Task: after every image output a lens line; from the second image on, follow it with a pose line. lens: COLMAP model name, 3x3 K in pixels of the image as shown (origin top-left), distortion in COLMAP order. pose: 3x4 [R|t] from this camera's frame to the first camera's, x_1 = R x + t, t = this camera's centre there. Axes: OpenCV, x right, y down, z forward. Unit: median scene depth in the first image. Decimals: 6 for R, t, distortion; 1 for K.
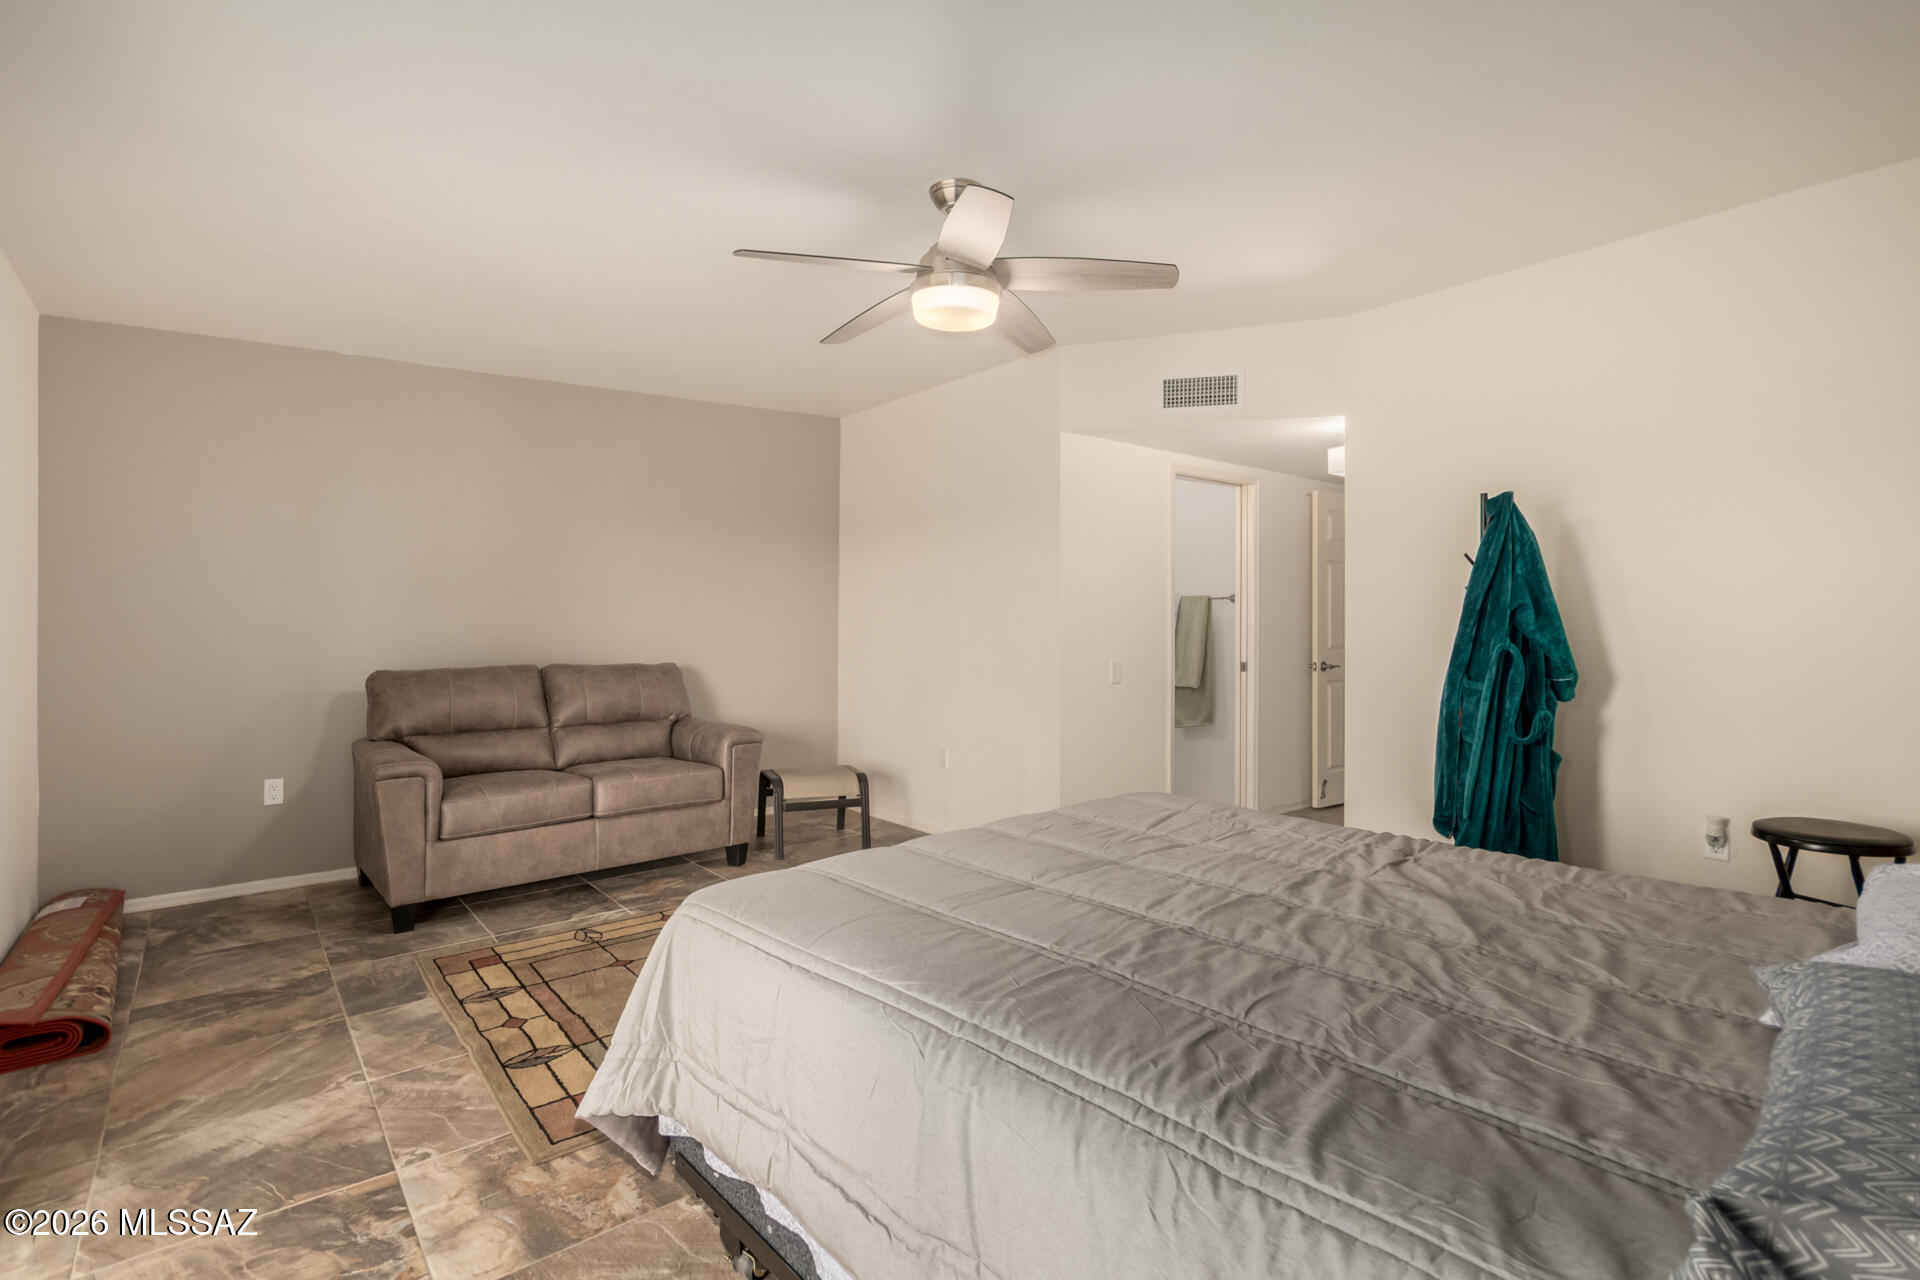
lens RADIAL K [[905.1, 0, 959.5], [0, 905.1, 625.9], [0, 0, 1]] dist [-0.000171, -0.000047]
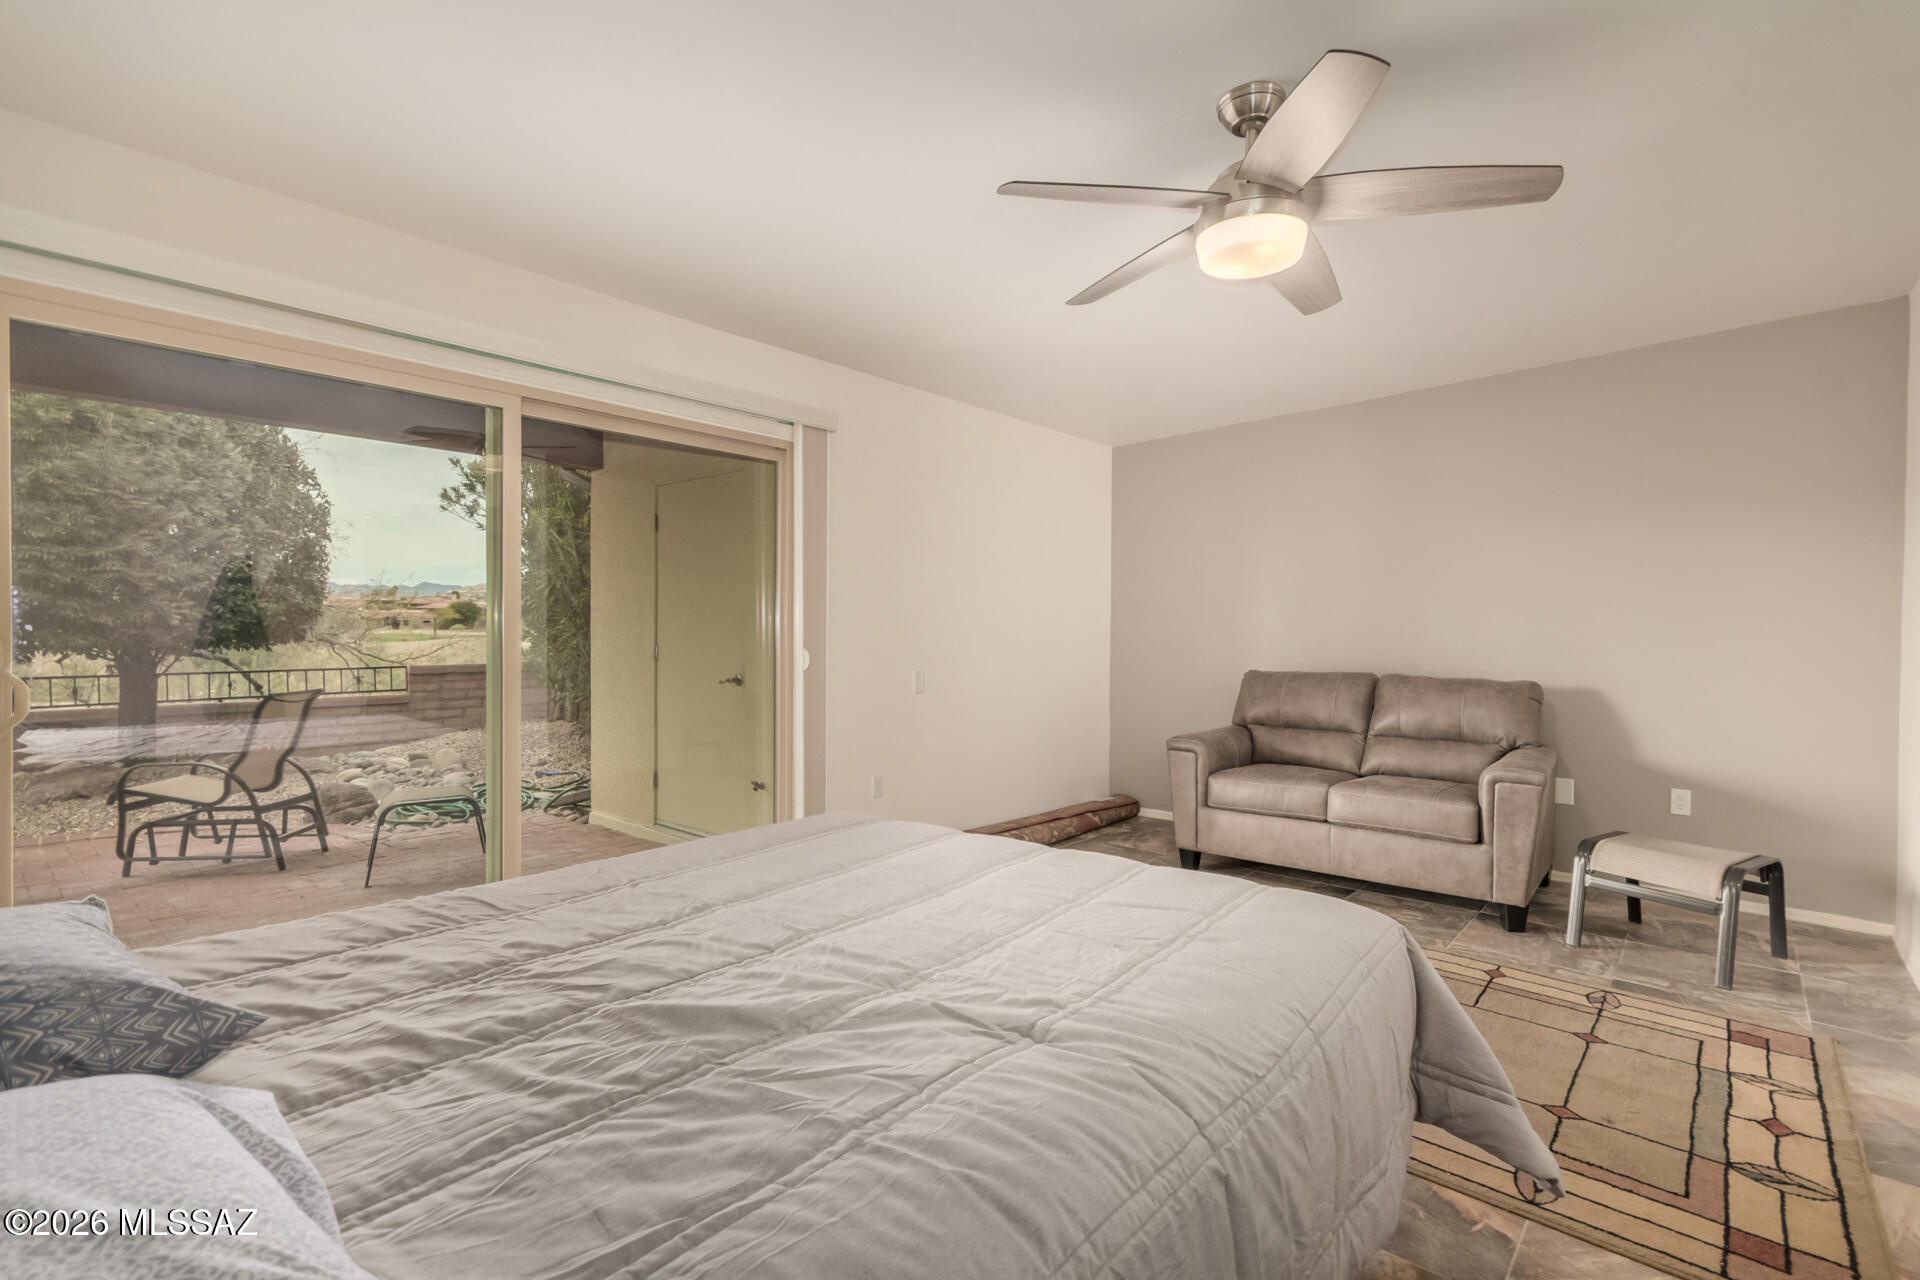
lens RADIAL K [[878.6, 0, 960.0], [0, 878.6, 640.0], [0, 0, 1]] dist [-0.000108, 0.000097]
pose [[0.160746, 0.011519, -0.986929, 0.475540], [-0.008555, 0.999911, 0.010277, -0.001673], [0.986959, 0.006791, 0.160830, 0.397248]]
